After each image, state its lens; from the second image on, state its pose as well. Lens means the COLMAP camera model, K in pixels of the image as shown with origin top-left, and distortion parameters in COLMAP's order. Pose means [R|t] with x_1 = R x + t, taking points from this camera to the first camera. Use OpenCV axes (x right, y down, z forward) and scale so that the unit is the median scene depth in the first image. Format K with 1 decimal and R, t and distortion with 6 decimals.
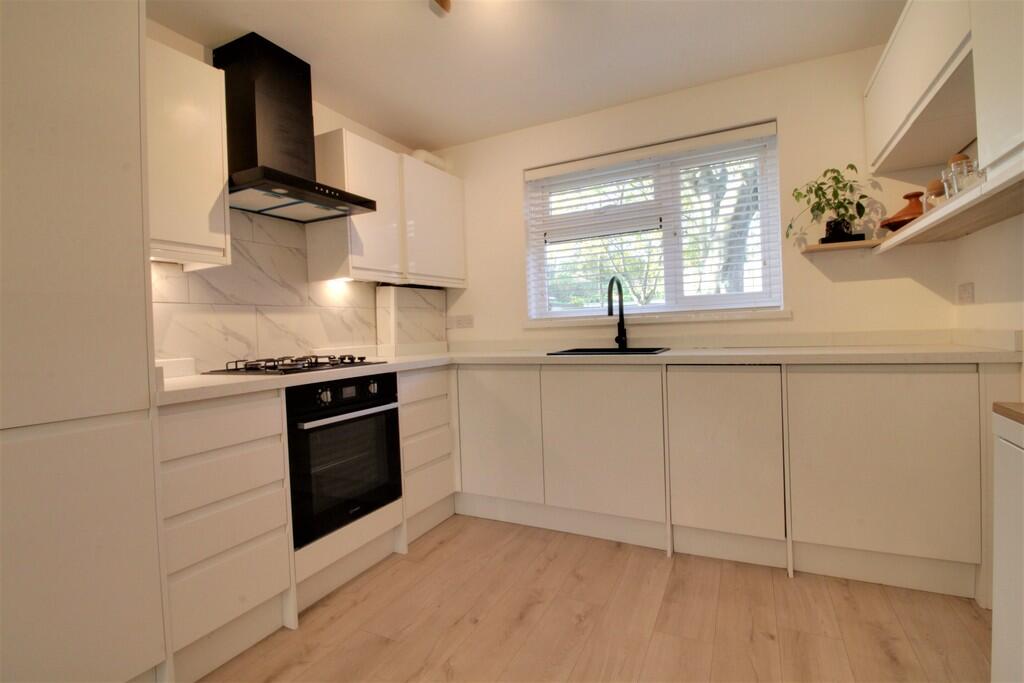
lens RADIAL K [[473.2, 0, 512.7], [0, 473.2, 333.4], [0, 0, 1]] dist [0.004993, -0.018825]
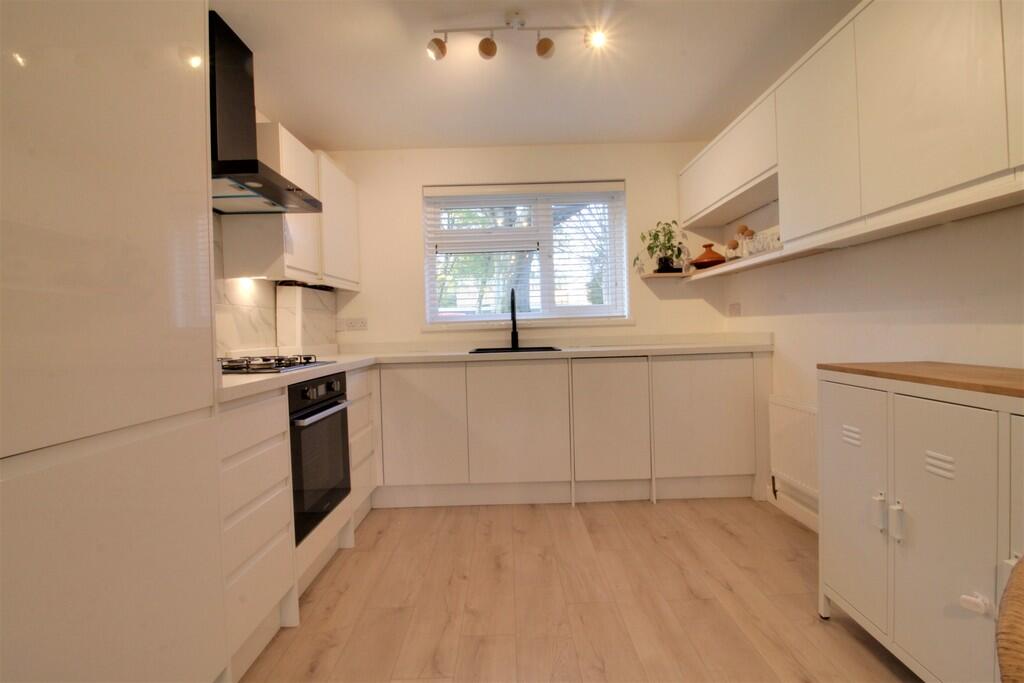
lens RADIAL K [[473.2, 0, 512.7], [0, 473.2, 333.4], [0, 0, 1]] dist [0.004993, -0.018825]
pose [[0.890737, 0.006049, 0.454478, -0.373530], [0.001359, 0.999872, -0.015972, 0.016174], [-0.454516, 0.014844, 0.890615, -0.080383]]
